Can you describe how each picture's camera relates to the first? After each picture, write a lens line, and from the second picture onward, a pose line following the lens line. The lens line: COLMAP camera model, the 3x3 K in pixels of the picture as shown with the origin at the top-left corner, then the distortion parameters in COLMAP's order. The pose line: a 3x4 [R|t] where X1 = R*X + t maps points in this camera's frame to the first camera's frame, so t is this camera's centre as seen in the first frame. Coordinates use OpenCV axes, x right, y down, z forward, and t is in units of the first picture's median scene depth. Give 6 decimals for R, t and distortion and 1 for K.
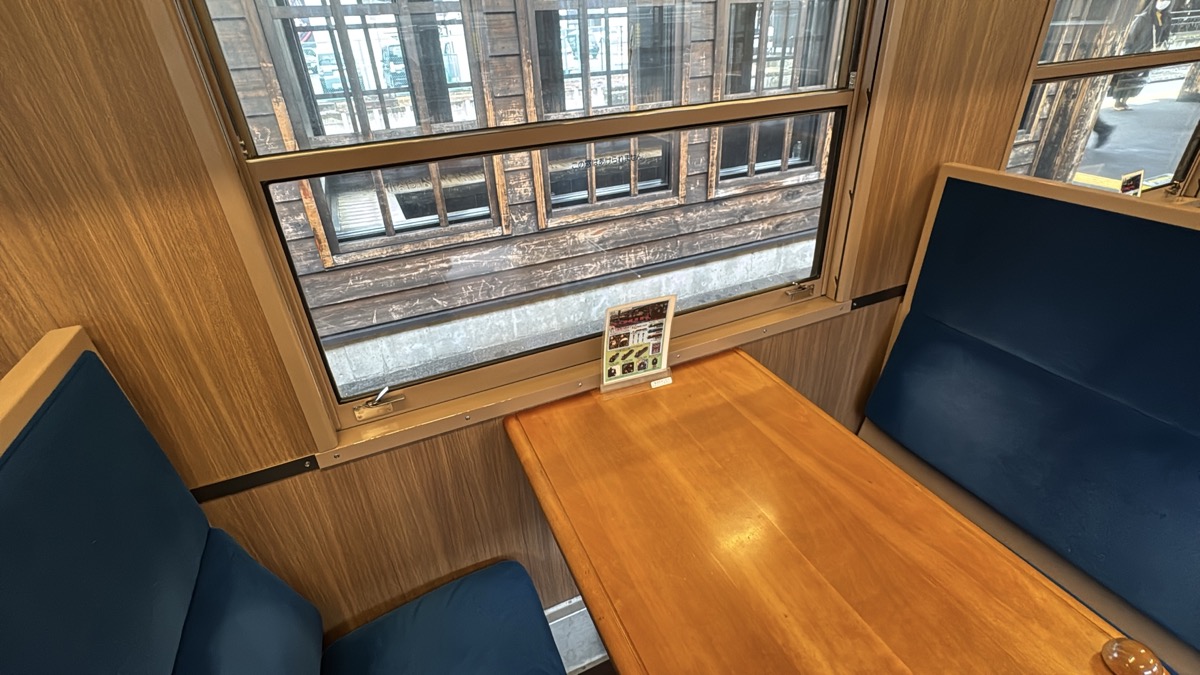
lens RADIAL K [[546.8, 0, 600.0], [0, 546.8, 337.5], [0, 0, 1]] dist [-0.004800, -0.000187]
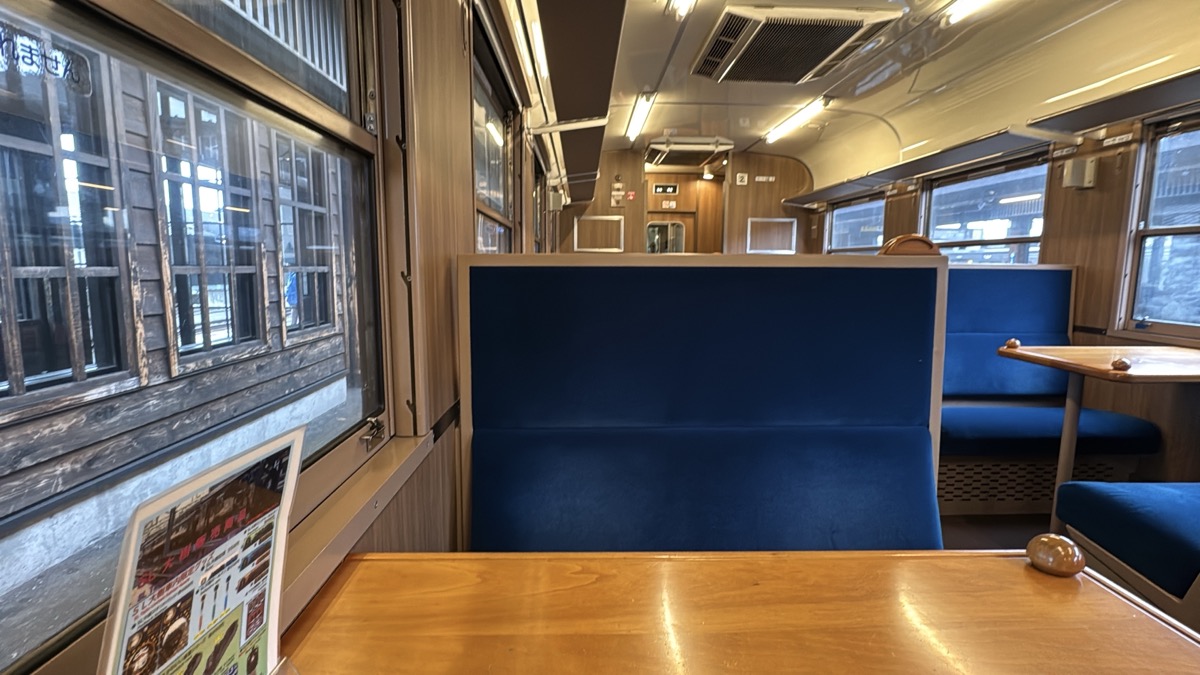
lens RADIAL K [[546.8, 0, 600.0], [0, 546.8, 337.5], [0, 0, 1]] dist [-0.004800, -0.000187]
pose [[0.374494, -0.066756, 0.924823, -0.038678], [0.434196, 0.893917, -0.111297, -0.001036], [-0.819285, 0.443234, 0.363752, 0.208376]]
